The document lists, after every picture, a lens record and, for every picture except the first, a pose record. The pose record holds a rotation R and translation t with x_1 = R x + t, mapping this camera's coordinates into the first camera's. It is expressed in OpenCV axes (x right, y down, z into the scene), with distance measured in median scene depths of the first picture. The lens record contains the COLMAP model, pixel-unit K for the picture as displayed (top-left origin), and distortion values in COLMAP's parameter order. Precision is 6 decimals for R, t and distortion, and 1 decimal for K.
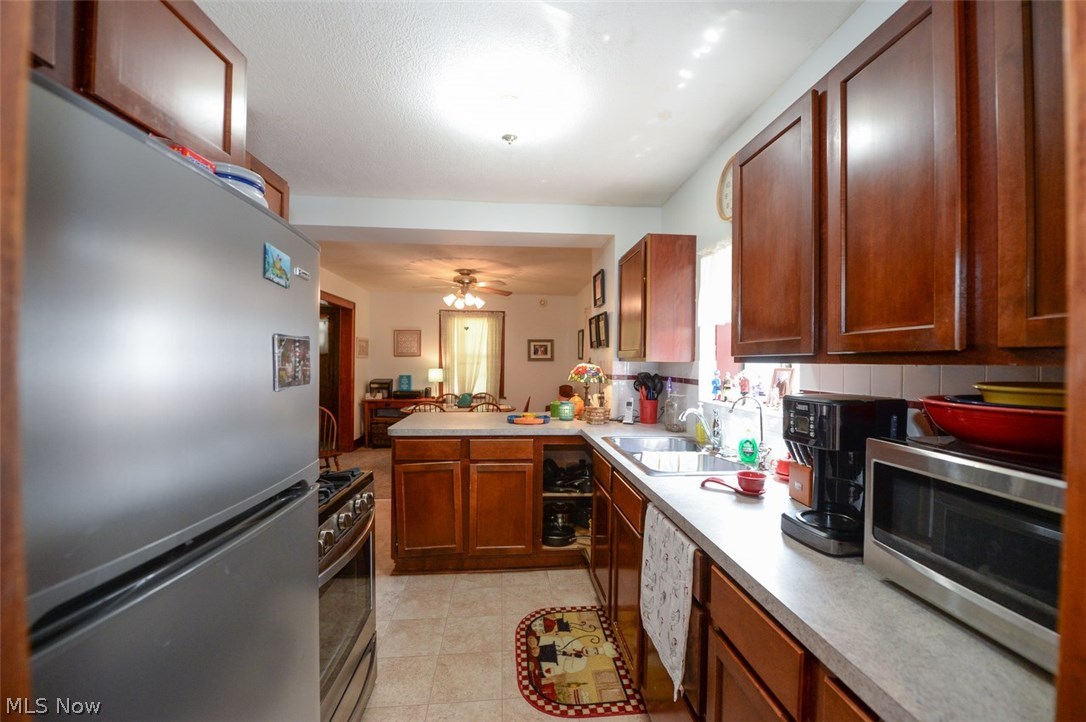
lens RADIAL K [[427.4, 0, 543.0], [0, 427.4, 361.0], [0, 0, 1]] dist [-0.016436, -0.000579]
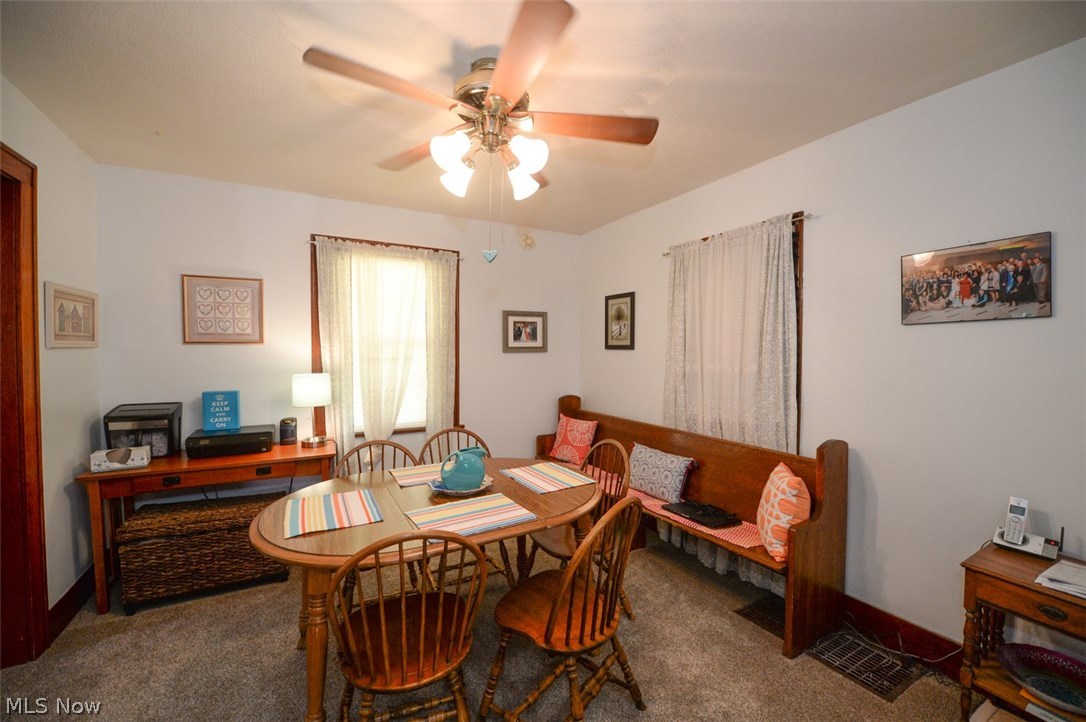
lens RADIAL K [[435.8, 0, 542.1], [0, 435.8, 362.5], [0, 0, 1]] dist [-0.014108, -0.002080]
pose [[0.916999, -0.016746, 0.398537, -0.213481], [0.003965, 0.999452, 0.032873, -0.005267], [-0.398869, -0.028564, 0.916563, 0.529368]]
